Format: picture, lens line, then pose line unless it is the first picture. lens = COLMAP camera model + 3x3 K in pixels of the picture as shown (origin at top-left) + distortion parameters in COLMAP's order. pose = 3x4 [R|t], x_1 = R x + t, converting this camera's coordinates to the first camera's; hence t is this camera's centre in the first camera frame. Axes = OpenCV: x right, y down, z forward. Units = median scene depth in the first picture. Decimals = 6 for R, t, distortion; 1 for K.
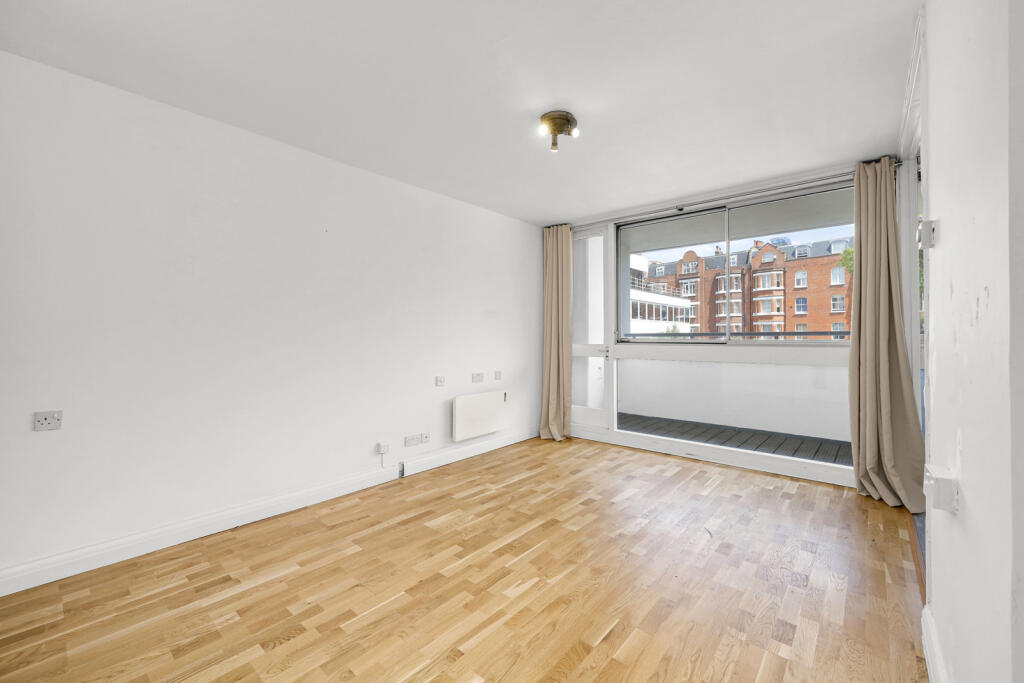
lens RADIAL K [[416.1, 0, 515.1], [0, 416.1, 334.9], [0, 0, 1]] dist [-0.001996, -0.000084]
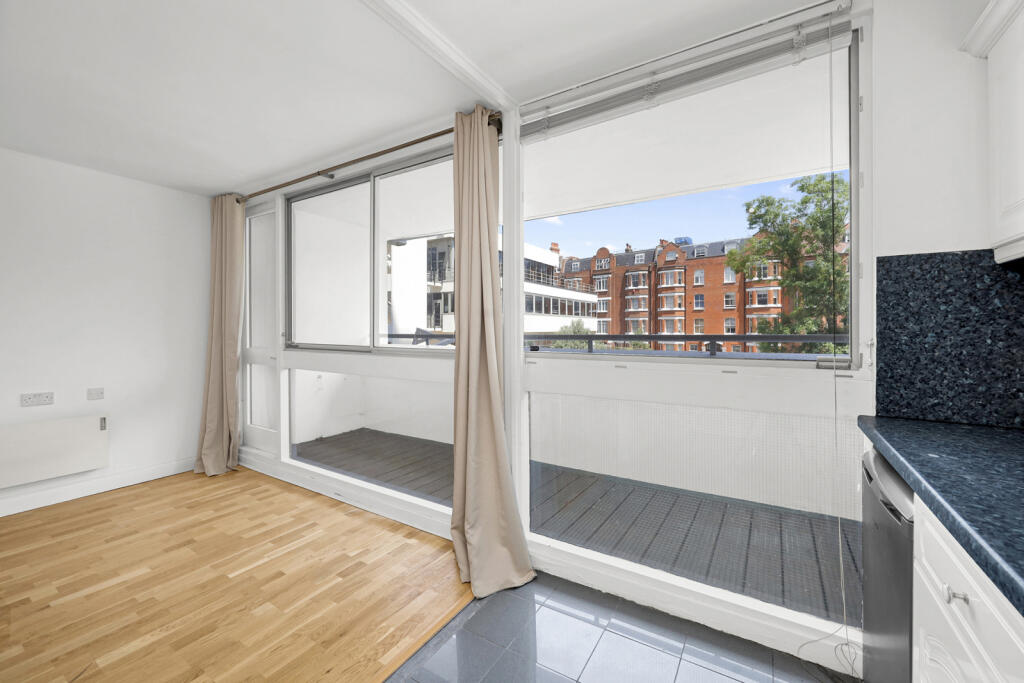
lens RADIAL K [[412.9, 0, 511.2], [0, 412.9, 330.5], [0, 0, 1]] dist [-0.001518, -0.000245]
pose [[0.989471, 0.001122, 0.144726, 0.537565], [-0.001992, 0.999981, 0.005867, -0.018347], [-0.144717, -0.006094, 0.989454, 0.169343]]
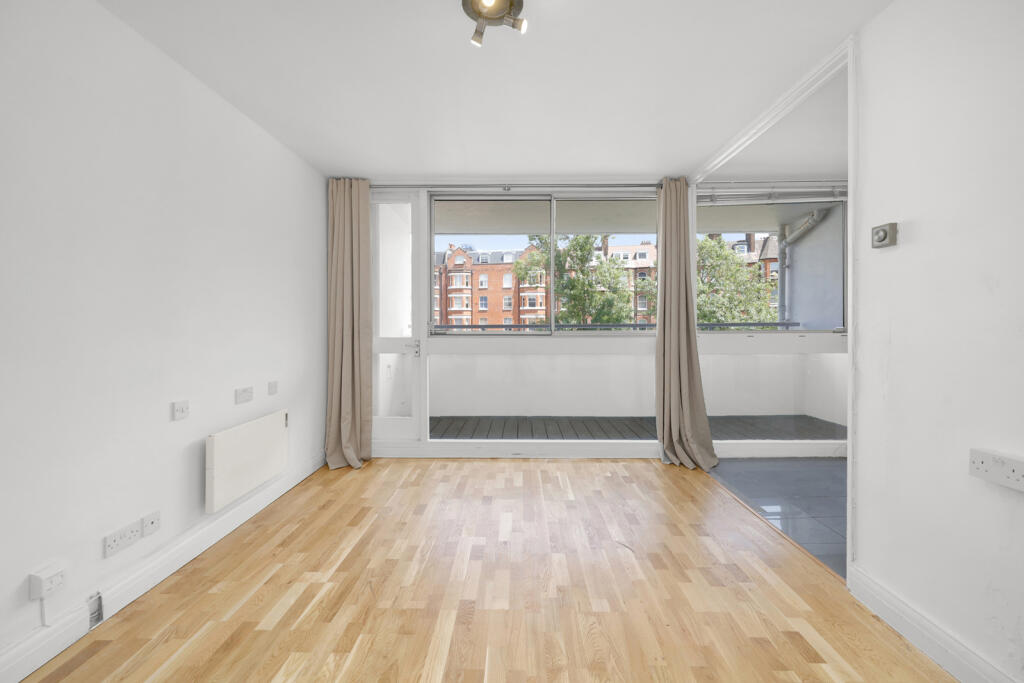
lens RADIAL K [[412.9, 0, 511.2], [0, 412.9, 330.5], [0, 0, 1]] dist [-0.001518, -0.000245]
pose [[0.769063, -0.003185, 0.639165, -0.154462], [-0.002121, 0.999969, 0.007535, 0.002389], [-0.639169, -0.007151, 0.769033, 0.254958]]
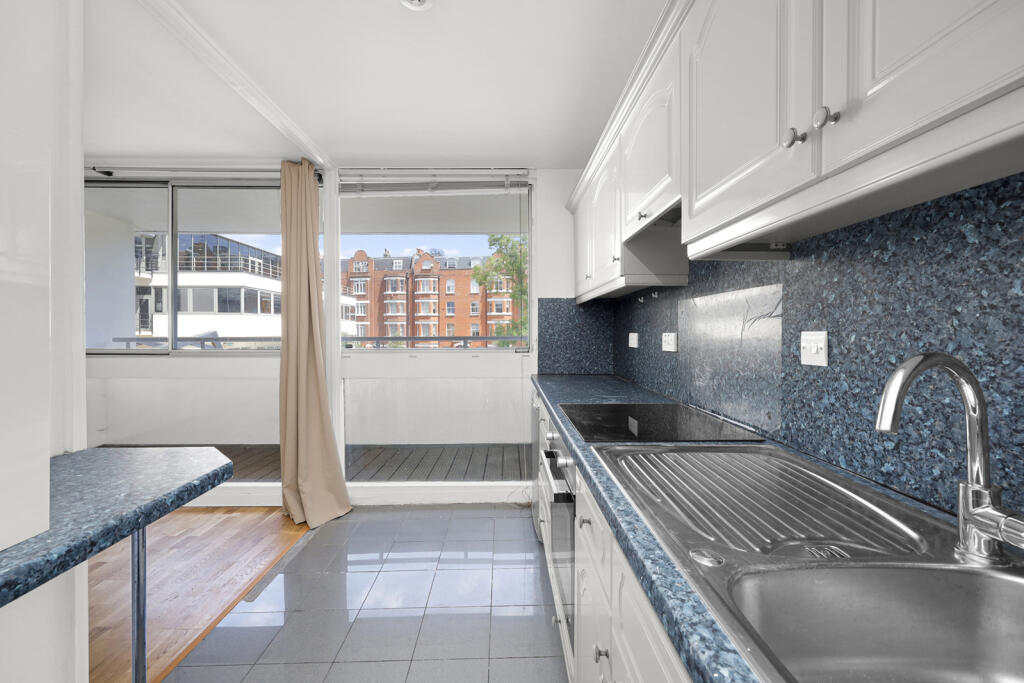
lens RADIAL K [[408.2, 0, 512.0], [0, 408.2, 341.5], [0, 0, 1]] dist [0.000531, 0.000075]
pose [[0.749960, -0.011528, 0.661382, 0.393111], [-0.004167, 0.999746, 0.022151, -0.018054], [-0.661470, -0.019368, 0.749722, -0.026101]]
